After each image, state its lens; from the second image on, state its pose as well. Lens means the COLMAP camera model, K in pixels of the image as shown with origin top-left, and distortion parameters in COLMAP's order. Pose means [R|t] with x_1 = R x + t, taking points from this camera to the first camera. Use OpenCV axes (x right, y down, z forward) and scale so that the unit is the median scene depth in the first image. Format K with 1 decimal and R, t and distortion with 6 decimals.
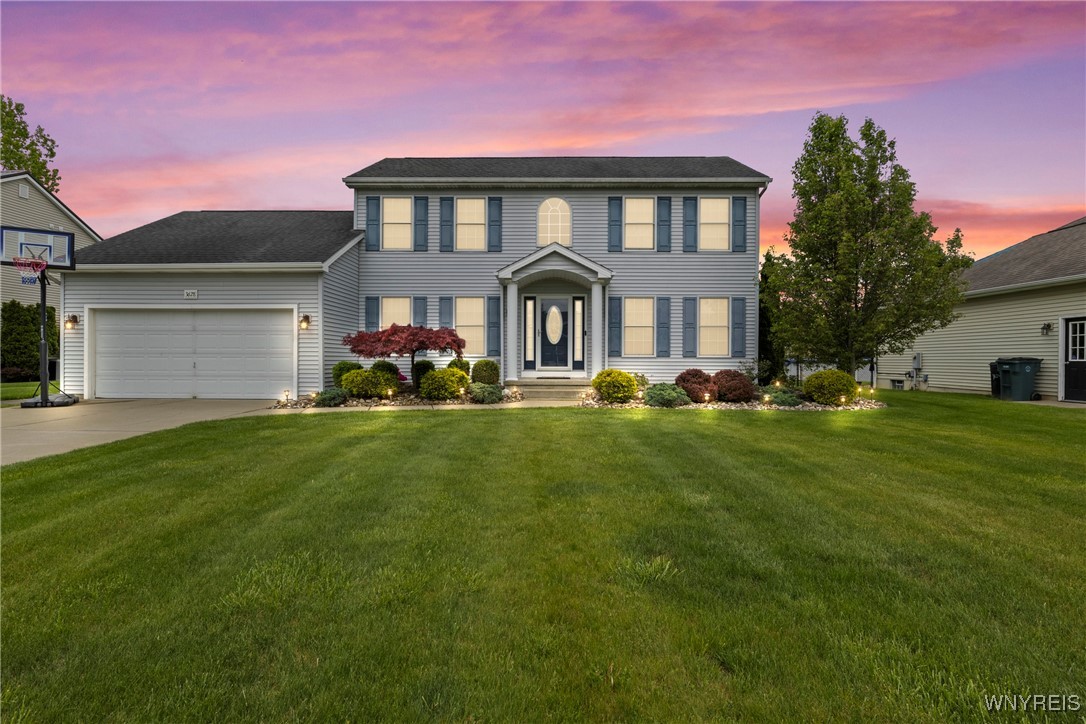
lens RADIAL K [[569.1, 0, 551.6], [0, 569.1, 362.7], [0, 0, 1]] dist [-0.002815, -0.000716]
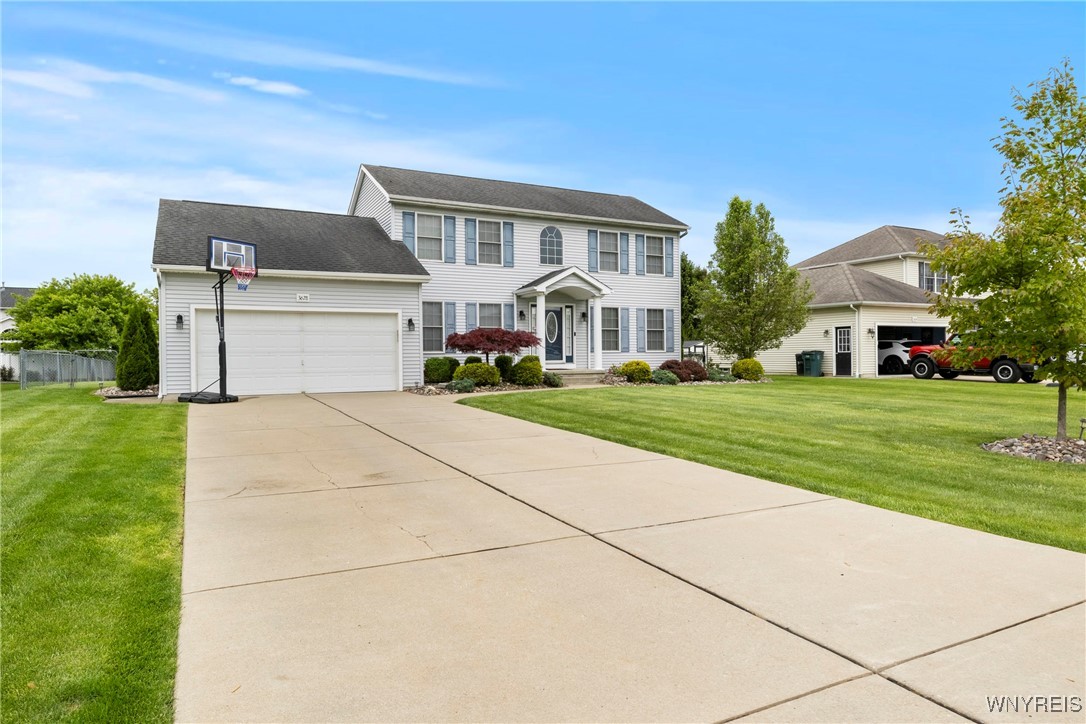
lens RADIAL K [[756.9, 0, 538.6], [0, 756.9, 358.6], [0, 0, 1]] dist [0.043720, 0.000492]
pose [[0.860929, -0.012476, 0.508572, -0.967668], [0.015760, 0.999873, -0.002152, 0.006394], [-0.508481, 0.009868, 0.861017, -0.473939]]
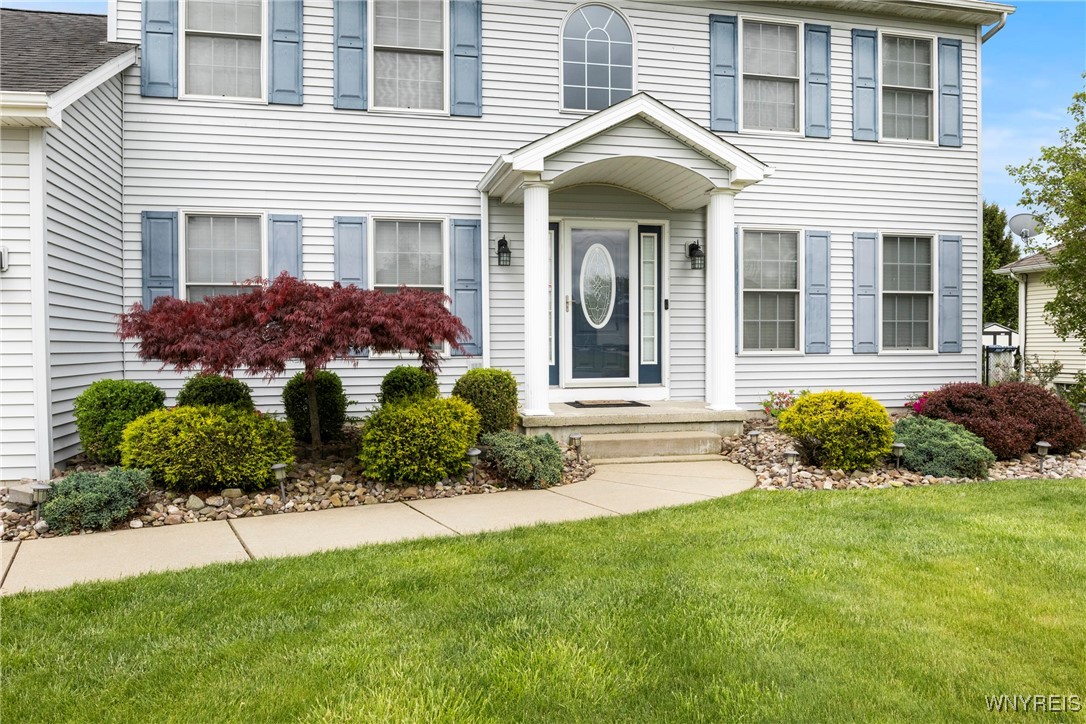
lens RADIAL K [[799.6, 0, 542.9], [0, 799.6, 359.6], [0, 0, 1]] dist [-0.015104, -0.018359]
pose [[0.966034, -0.013444, 0.258065, -0.225626], [0.009913, 0.999839, 0.014981, -0.019700], [-0.258225, -0.011914, 0.966011, 0.435765]]
